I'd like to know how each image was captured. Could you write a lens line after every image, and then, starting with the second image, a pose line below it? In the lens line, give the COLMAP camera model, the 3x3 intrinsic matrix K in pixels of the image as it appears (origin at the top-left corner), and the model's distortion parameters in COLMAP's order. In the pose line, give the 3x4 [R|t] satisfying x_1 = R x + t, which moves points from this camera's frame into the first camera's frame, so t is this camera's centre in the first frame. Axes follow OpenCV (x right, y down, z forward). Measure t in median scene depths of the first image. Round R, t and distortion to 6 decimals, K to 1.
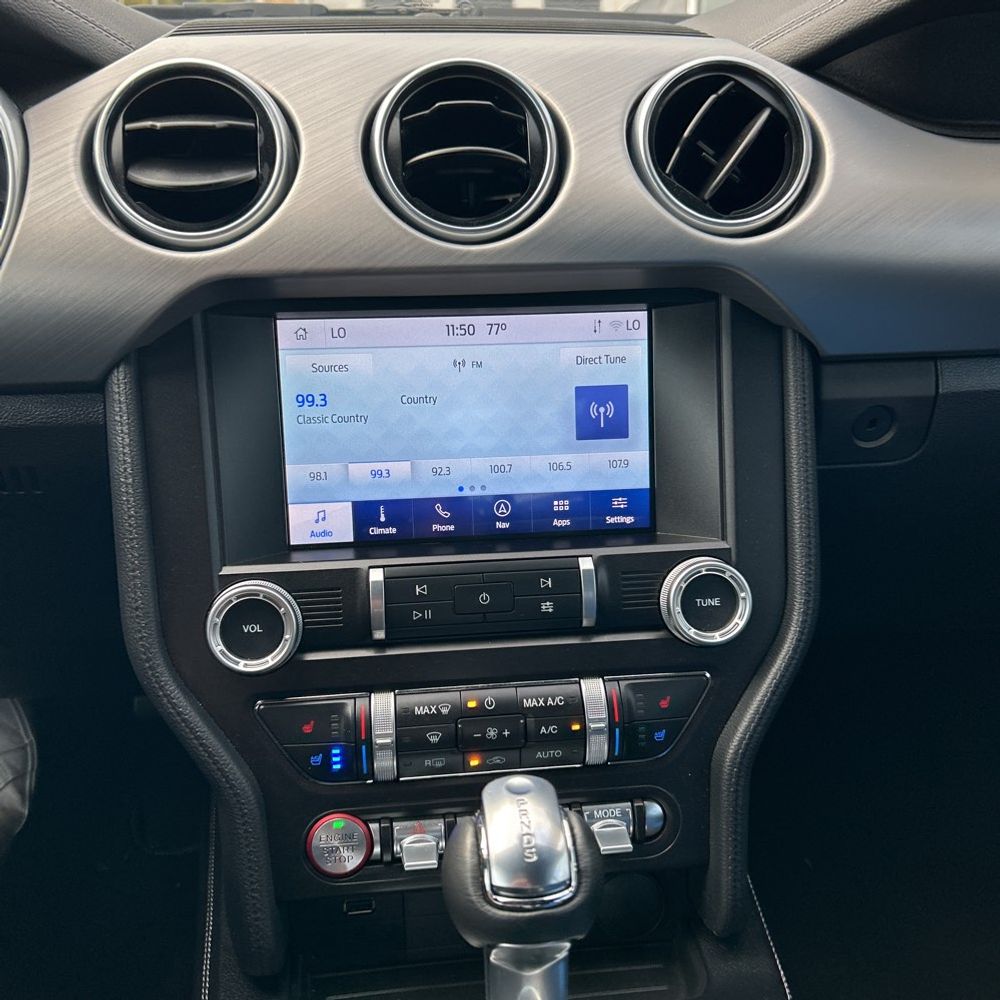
lens RADIAL K [[1021.4, 0, 497.6], [0, 1021.4, 502.8], [0, 0, 1]] dist [0.245336, -0.741796]
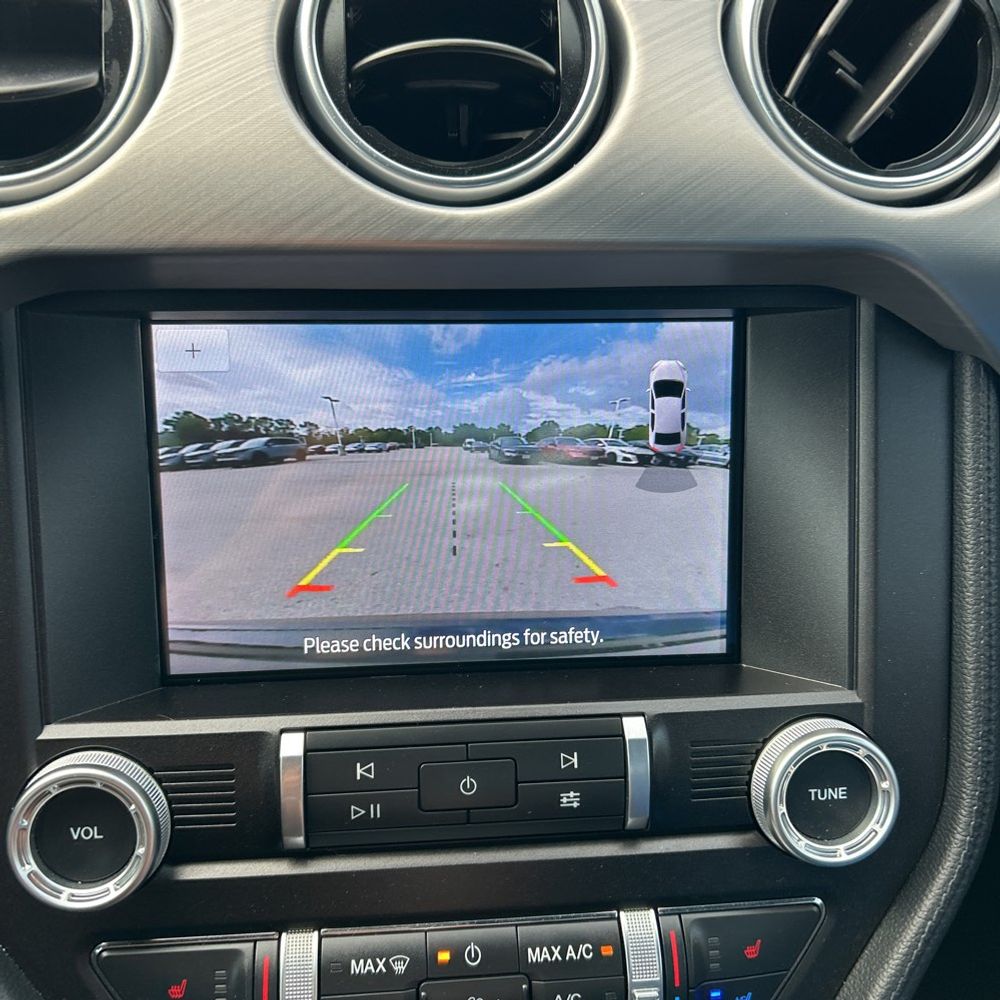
lens RADIAL K [[1005.9, 0, 500.6], [0, 1005.9, 504.3], [0, 0, 1]] dist [0.017003, -0.005700]
pose [[0.999674, 0.024973, -0.005340, 0.005399], [-0.024760, 0.999015, 0.036813, -0.097559], [0.006255, -0.036669, 0.999308, 0.403790]]
